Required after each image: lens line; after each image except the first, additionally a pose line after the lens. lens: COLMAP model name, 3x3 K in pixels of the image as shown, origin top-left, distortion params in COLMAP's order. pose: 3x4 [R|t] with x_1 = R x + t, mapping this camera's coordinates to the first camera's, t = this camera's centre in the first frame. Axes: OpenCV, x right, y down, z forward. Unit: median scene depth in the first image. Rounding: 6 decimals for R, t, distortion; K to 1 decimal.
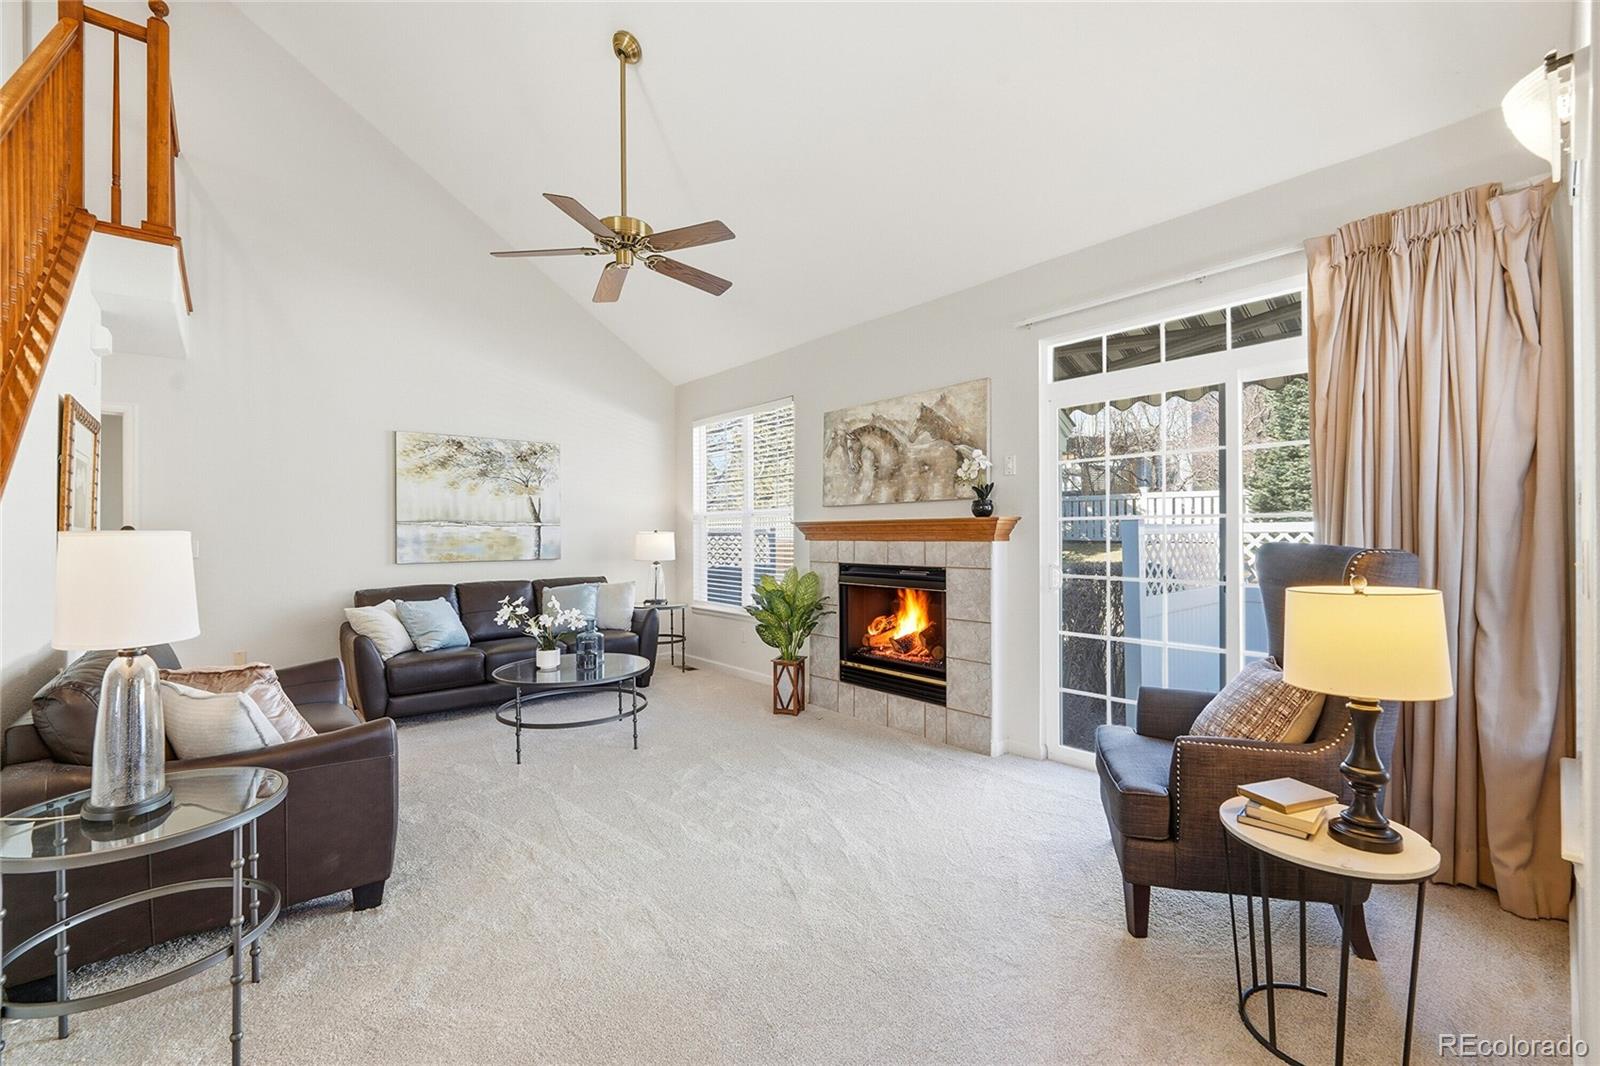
lens RADIAL K [[656.3, 0, 787.5], [0, 656.3, 535.7], [0, 0, 1]] dist [-0.010114, -0.000586]
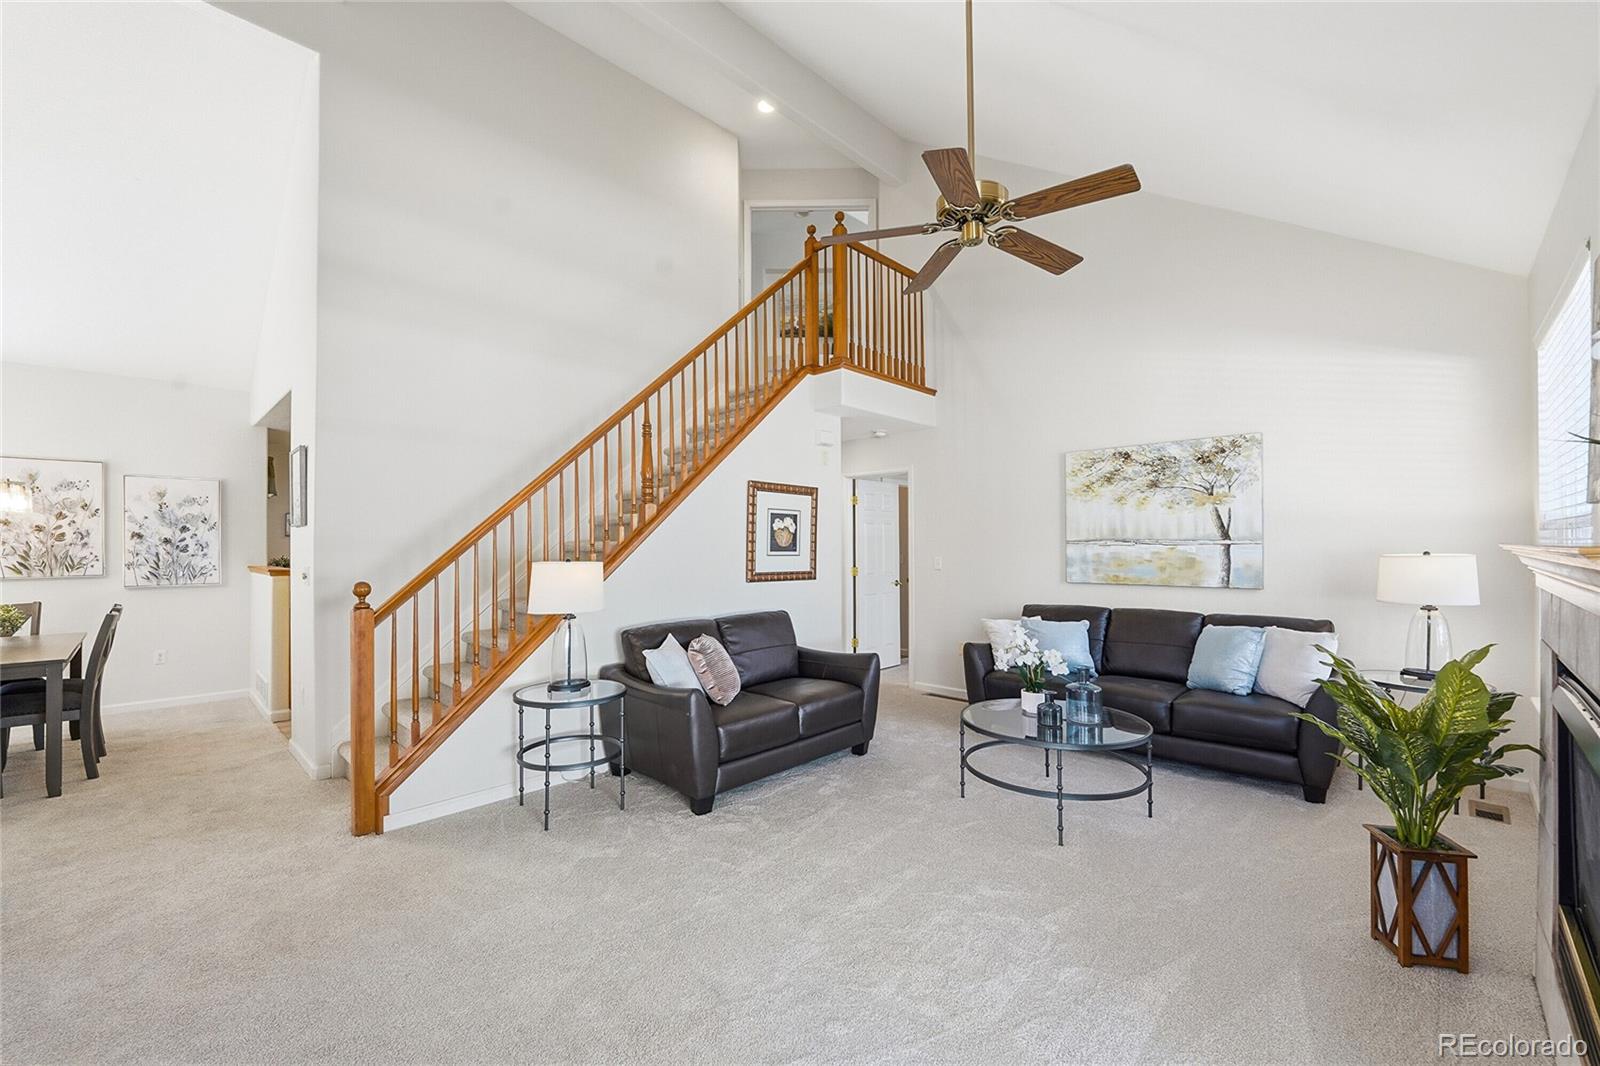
lens RADIAL K [[656.3, 0, 793.4], [0, 656.3, 532.9], [0, 0, 1]] dist [-0.010114, -0.000586]
pose [[0.083422, -0.013692, -0.996420, 0.435026], [0.002180, 0.999906, -0.013558, -0.024252], [0.996512, -0.001041, 0.083444, 0.542700]]
